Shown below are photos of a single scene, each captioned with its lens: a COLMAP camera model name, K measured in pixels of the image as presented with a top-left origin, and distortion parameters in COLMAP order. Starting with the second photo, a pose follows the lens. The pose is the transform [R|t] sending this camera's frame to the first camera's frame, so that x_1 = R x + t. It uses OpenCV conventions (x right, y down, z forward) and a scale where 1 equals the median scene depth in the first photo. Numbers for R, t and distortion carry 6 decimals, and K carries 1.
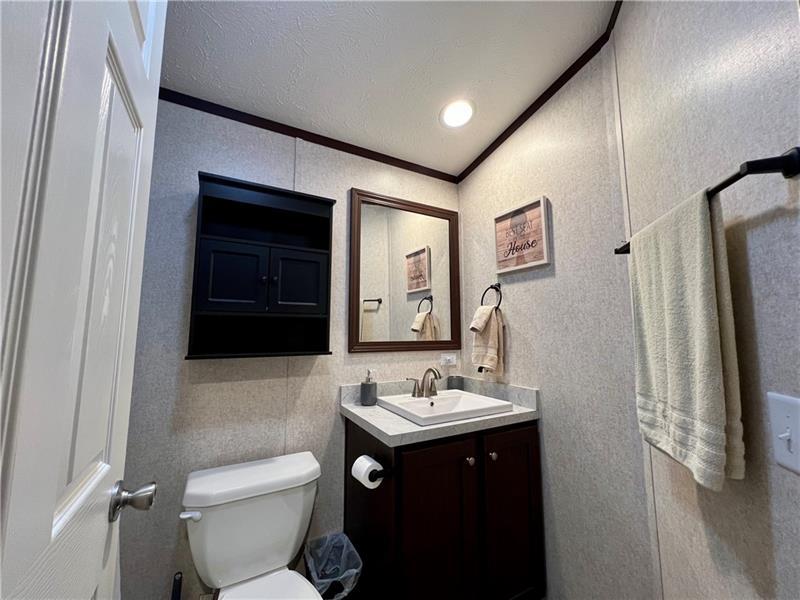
lens RADIAL K [[316.4, 0, 398.3], [0, 316.4, 297.1], [0, 0, 1]] dist [0.003323, 0.000423]
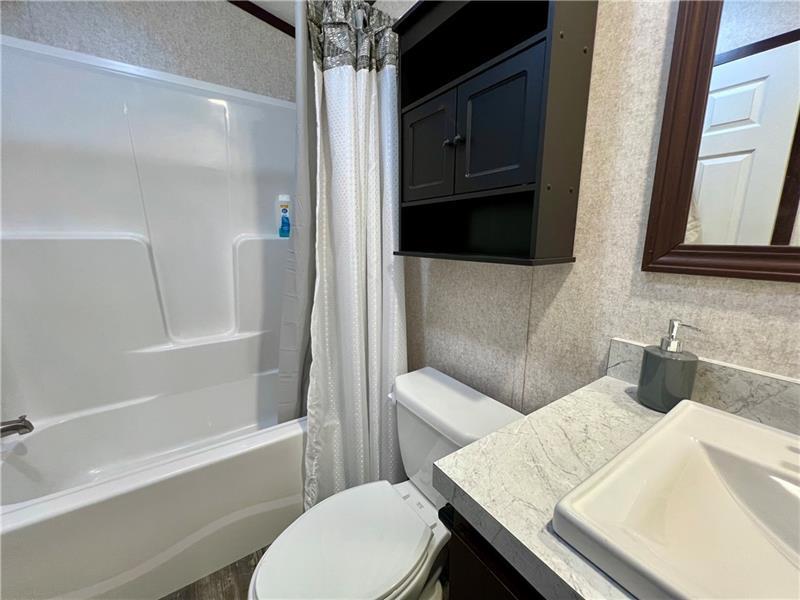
lens RADIAL K [[316.4, 0, 398.9], [0, 316.4, 301.8], [0, 0, 1]] dist [0.003323, 0.000423]
pose [[0.073360, 0.189520, -0.979133, 0.253611], [0.100784, 0.975343, 0.196338, 0.110851], [0.992200, -0.113084, 0.052451, 0.705540]]
